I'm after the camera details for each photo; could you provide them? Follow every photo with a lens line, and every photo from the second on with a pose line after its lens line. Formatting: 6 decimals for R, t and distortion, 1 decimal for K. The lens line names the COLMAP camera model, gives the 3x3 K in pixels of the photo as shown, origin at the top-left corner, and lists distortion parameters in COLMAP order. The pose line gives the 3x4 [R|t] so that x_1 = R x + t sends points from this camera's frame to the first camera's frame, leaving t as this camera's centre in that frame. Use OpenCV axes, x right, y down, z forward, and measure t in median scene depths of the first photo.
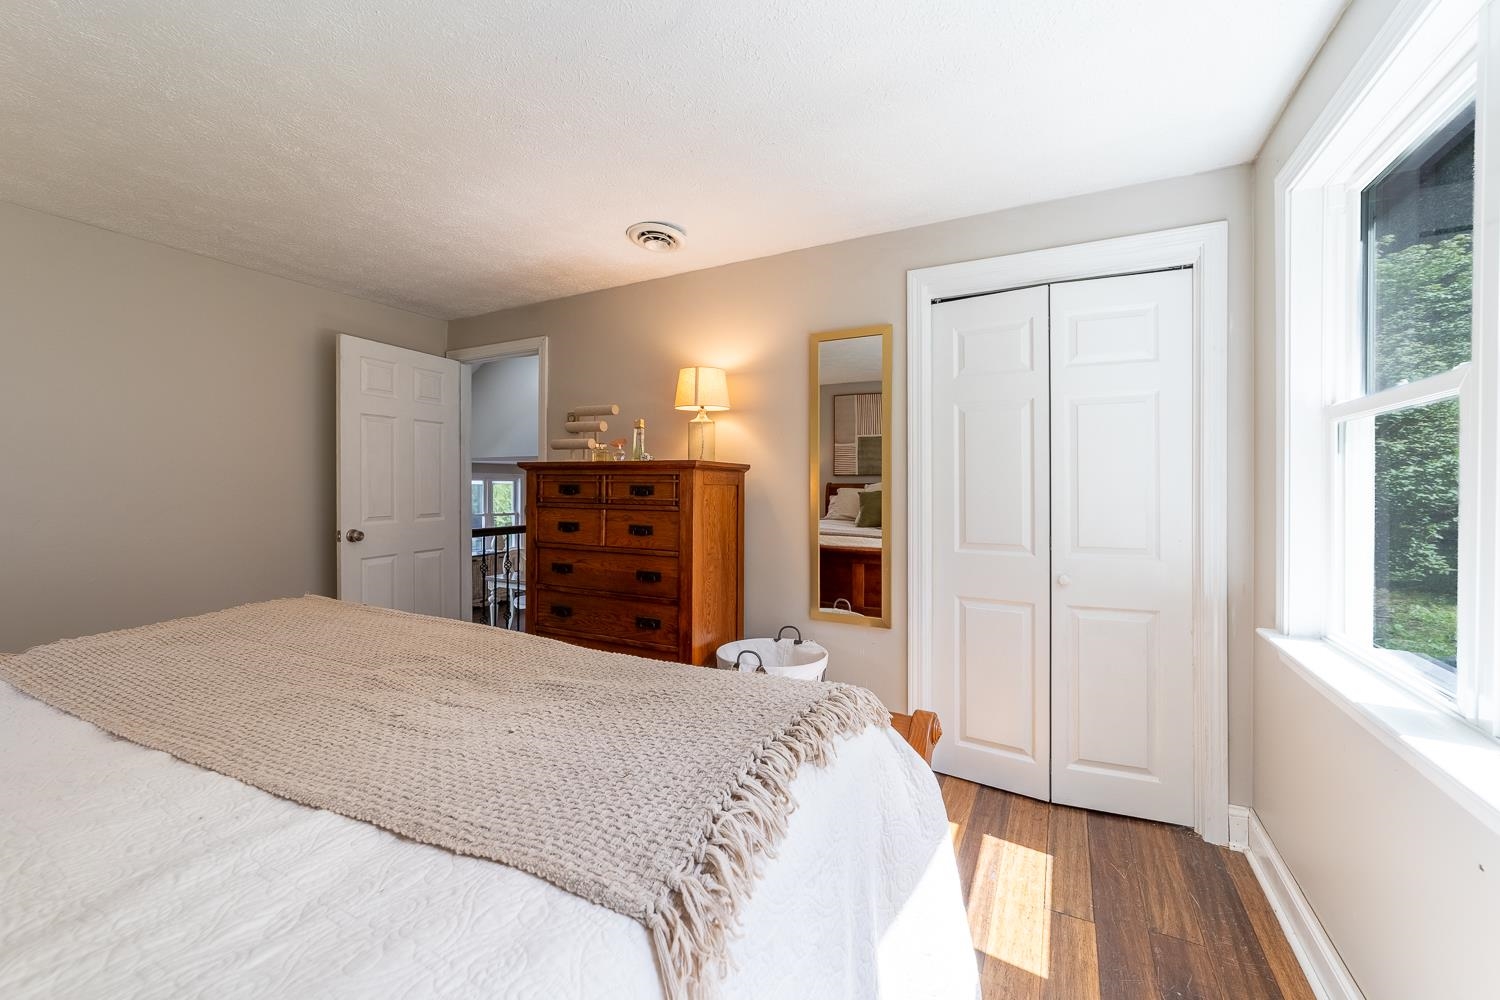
lens RADIAL K [[604.7, 0, 746.1], [0, 604.7, 501.1], [0, 0, 1]] dist [-0.016542, 0.009280]
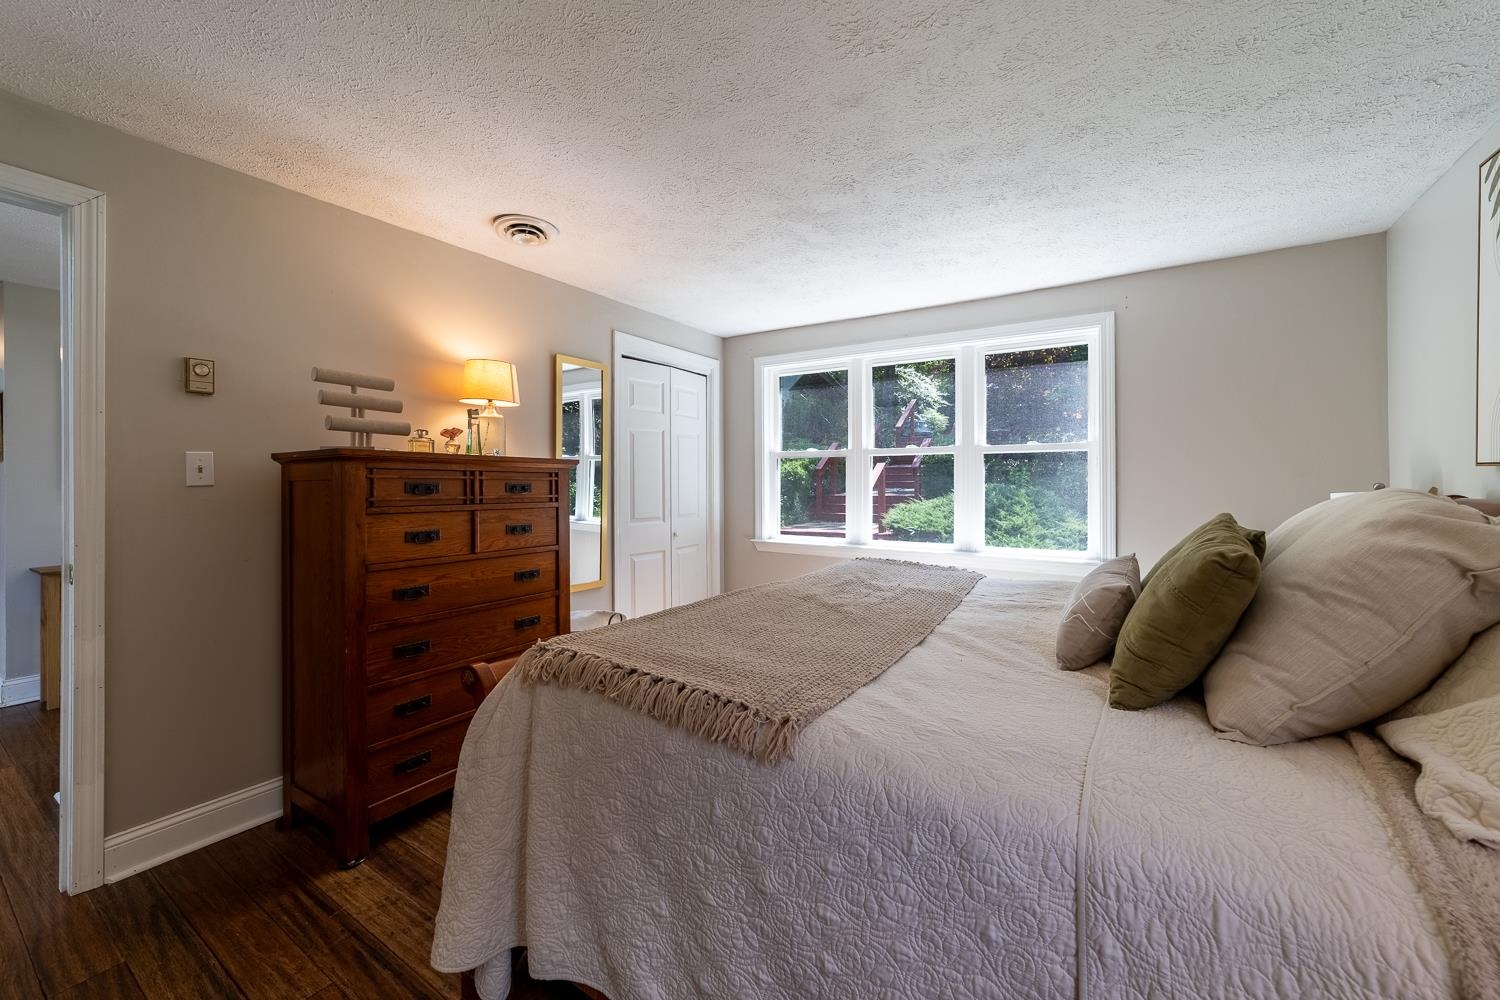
lens RADIAL K [[578.0, 0, 754.4], [0, 578.0, 505.1], [0, 0, 1]] dist [-0.006219, 0.000253]
pose [[0.091955, -0.045556, 0.994721, -1.039255], [0.020313, 0.998831, 0.043867, -0.022716], [-0.995556, 0.016172, 0.092773, 0.536783]]
